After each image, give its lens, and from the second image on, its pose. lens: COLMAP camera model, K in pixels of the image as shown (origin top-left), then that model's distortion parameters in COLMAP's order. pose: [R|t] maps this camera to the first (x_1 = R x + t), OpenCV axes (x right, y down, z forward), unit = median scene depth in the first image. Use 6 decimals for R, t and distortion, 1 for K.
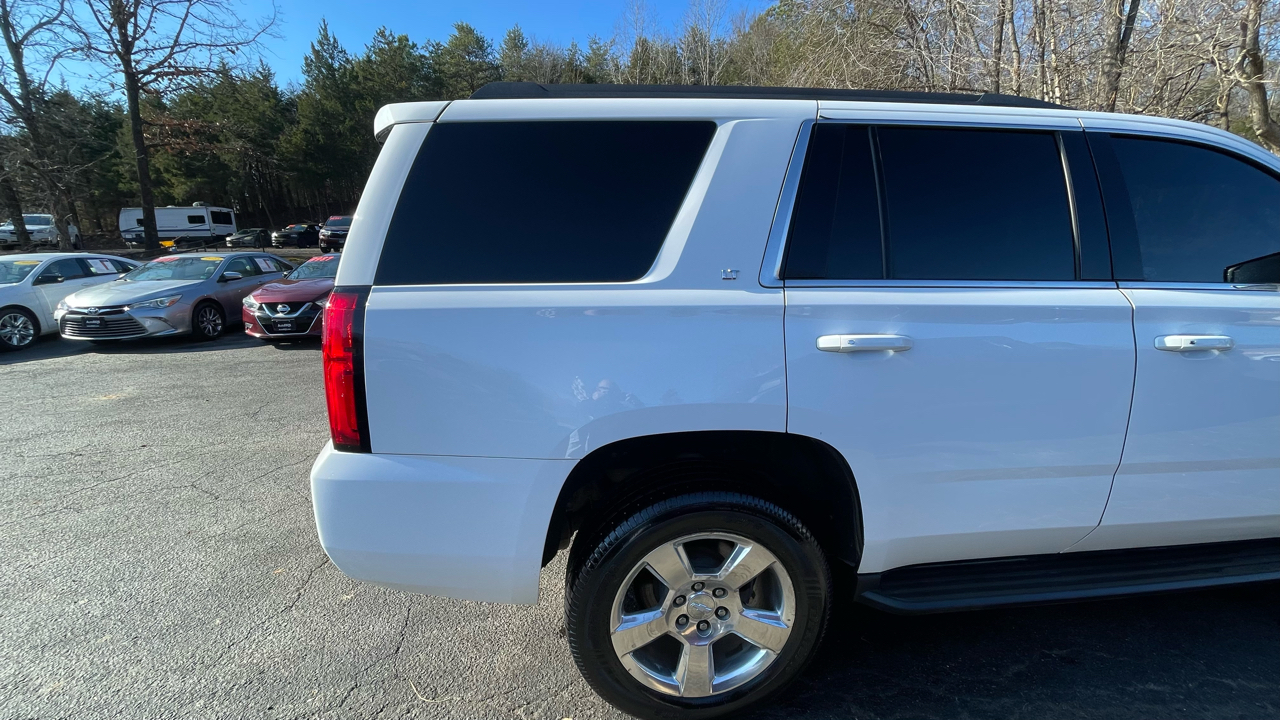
lens RADIAL K [[513.1, 0, 637.0], [0, 513.1, 355.7], [0, 0, 1]] dist [-0.002158, -0.000177]
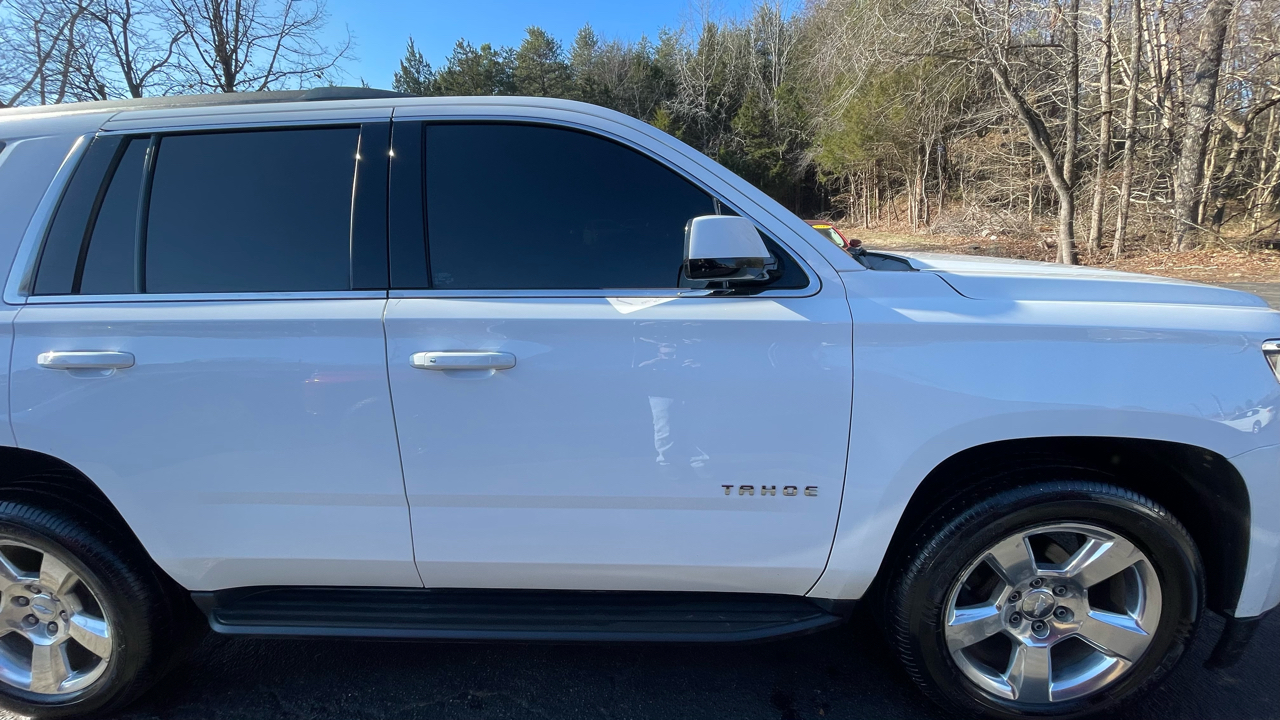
lens RADIAL K [[513.1, 0, 638.7], [0, 513.1, 356.9], [0, 0, 1]] dist [-0.002158, -0.000177]
pose [[0.985102, 0.005475, -0.171884, 0.102171], [-0.002627, 0.999856, 0.016792, -0.003009], [0.171951, -0.016090, 0.984974, 0.013027]]
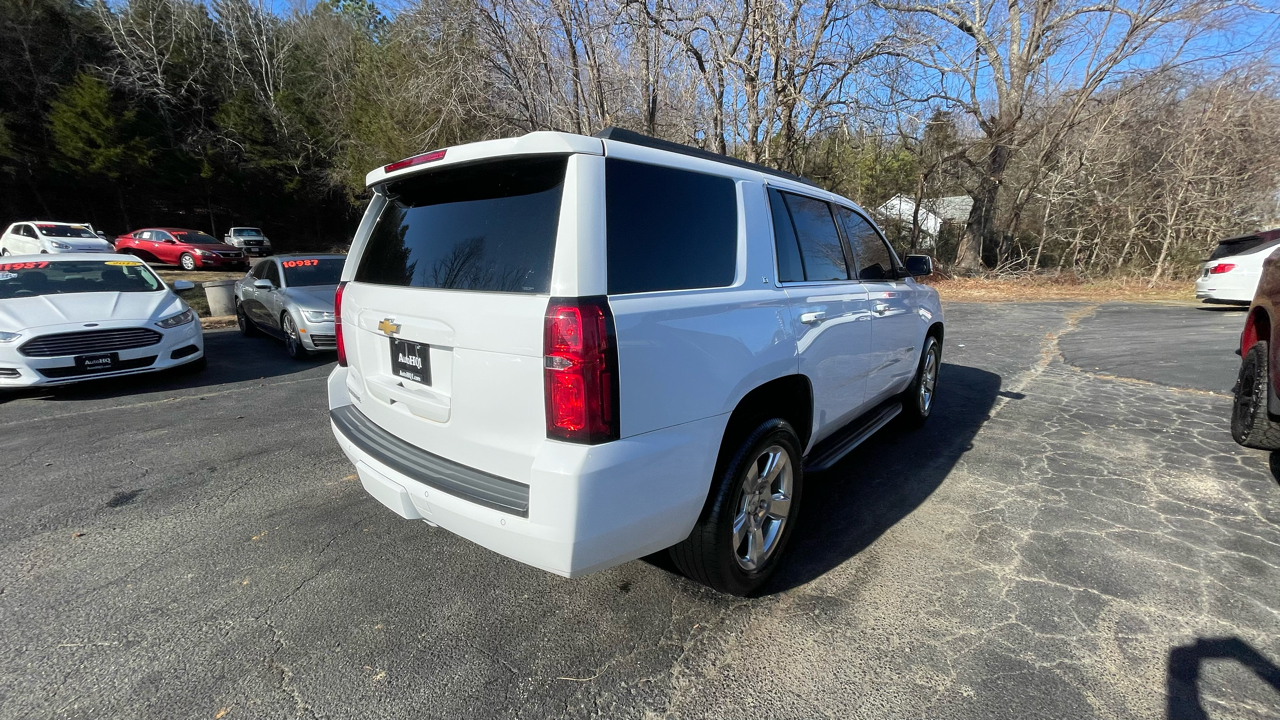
lens RADIAL K [[513.1, 0, 637.5], [0, 513.1, 362.5], [0, 0, 1]] dist [-0.002158, -0.000177]
pose [[0.743846, -0.122840, 0.656965, -0.066826], [0.131338, 0.990664, 0.036529, -0.001009], [-0.655319, 0.059113, 0.753035, 0.004871]]
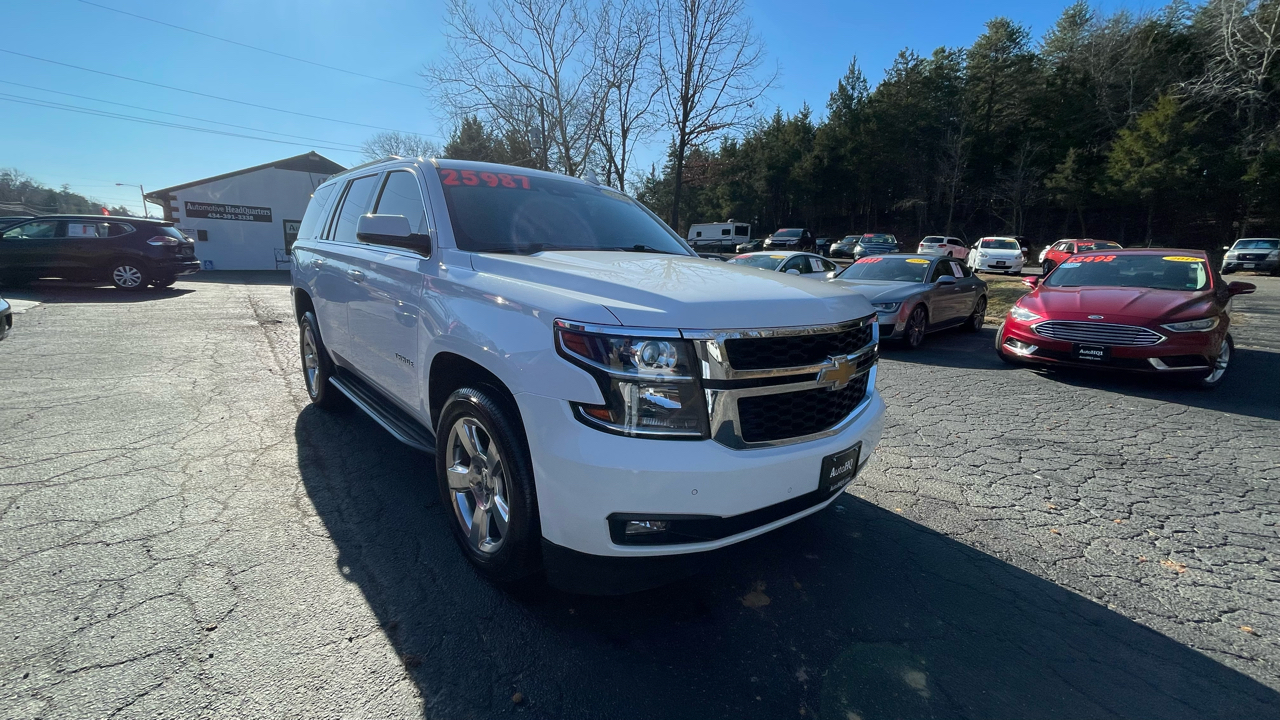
lens RADIAL K [[513.1, 0, 639.9], [0, 513.1, 356.1], [0, 0, 1]] dist [-0.002158, -0.000177]
pose [[0.591050, 0.192815, -0.783251, 0.228711], [-0.213647, 0.973753, 0.078491, -0.007428], [0.777827, 0.120947, 0.616731, 0.044200]]
